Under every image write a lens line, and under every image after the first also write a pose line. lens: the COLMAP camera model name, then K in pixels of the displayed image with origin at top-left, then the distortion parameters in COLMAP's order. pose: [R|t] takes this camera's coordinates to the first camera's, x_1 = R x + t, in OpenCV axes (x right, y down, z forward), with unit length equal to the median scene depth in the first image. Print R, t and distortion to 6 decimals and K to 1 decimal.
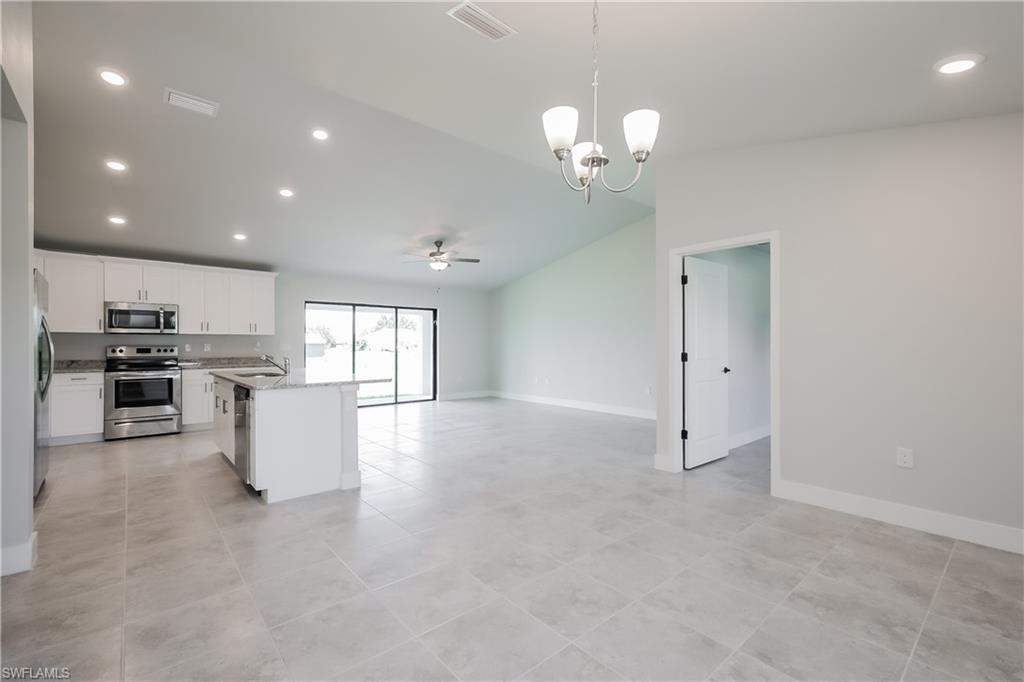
lens RADIAL K [[445.8, 0, 512.0], [0, 445.8, 341.0], [0, 0, 1]] dist [0.025591, 0.000006]
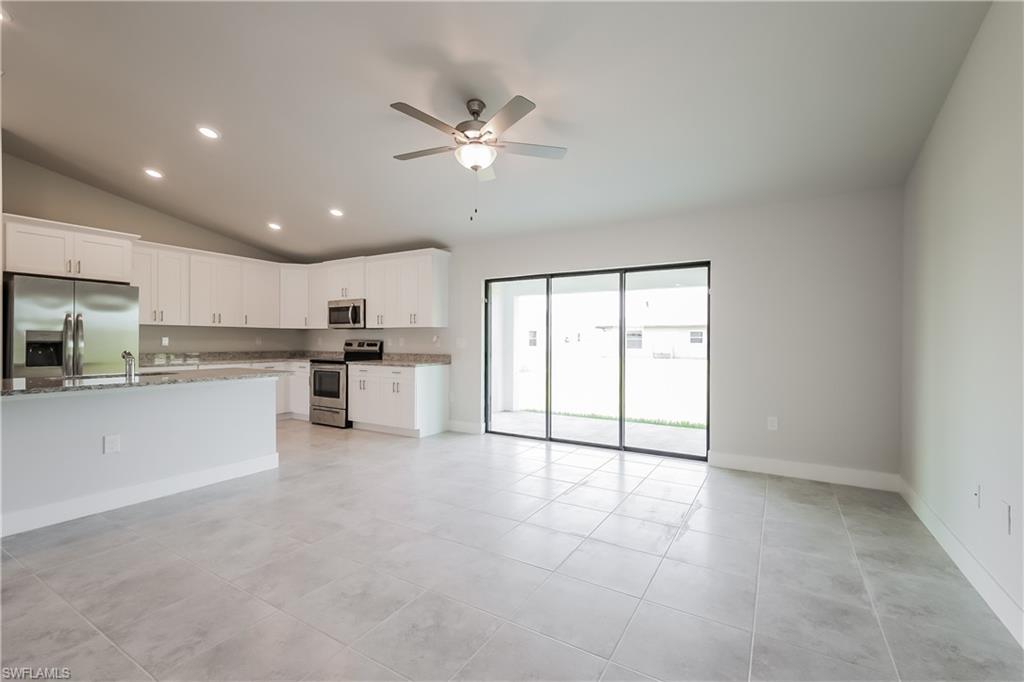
lens RADIAL K [[445.8, 0, 512.0], [0, 445.8, 341.0], [0, 0, 1]] dist [0.025591, 0.000006]
pose [[0.316328, 0.001102, -0.948649, 0.297388], [0.003815, 0.999990, 0.002434, 0.011500], [0.948642, -0.004389, 0.316320, 1.001310]]
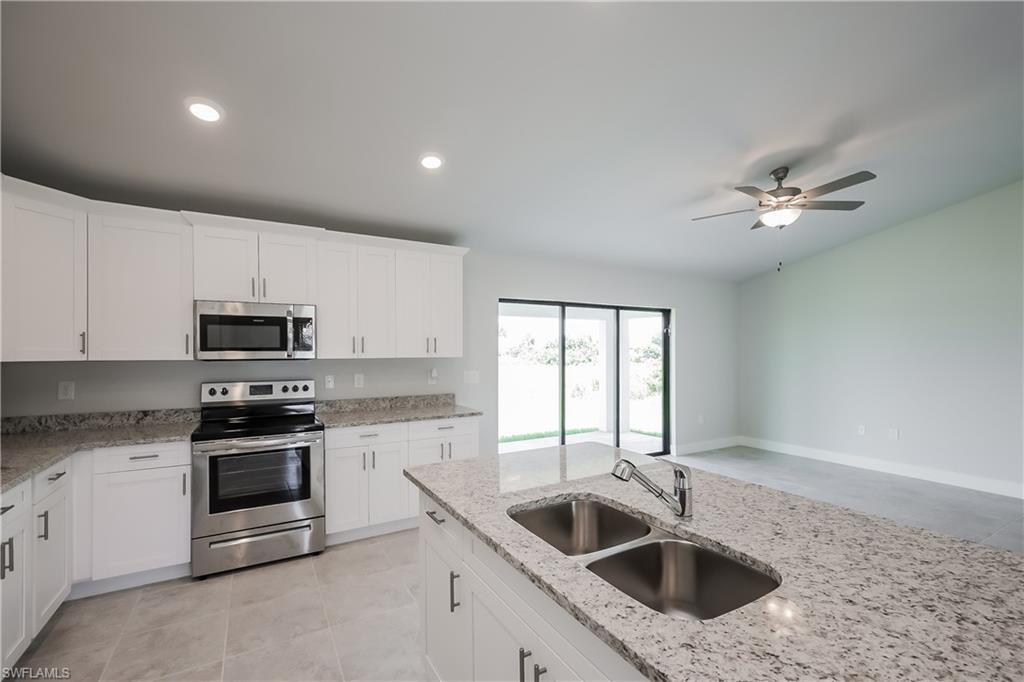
lens RADIAL K [[457.6, 0, 524.8], [0, 457.6, 348.7], [0, 0, 1]] dist [0.020489, -0.000101]
pose [[0.985681, -0.004455, -0.168563, -0.400018], [0.004694, 0.999988, 0.001018, -0.027645], [0.168556, -0.001795, 0.985690, 0.499845]]
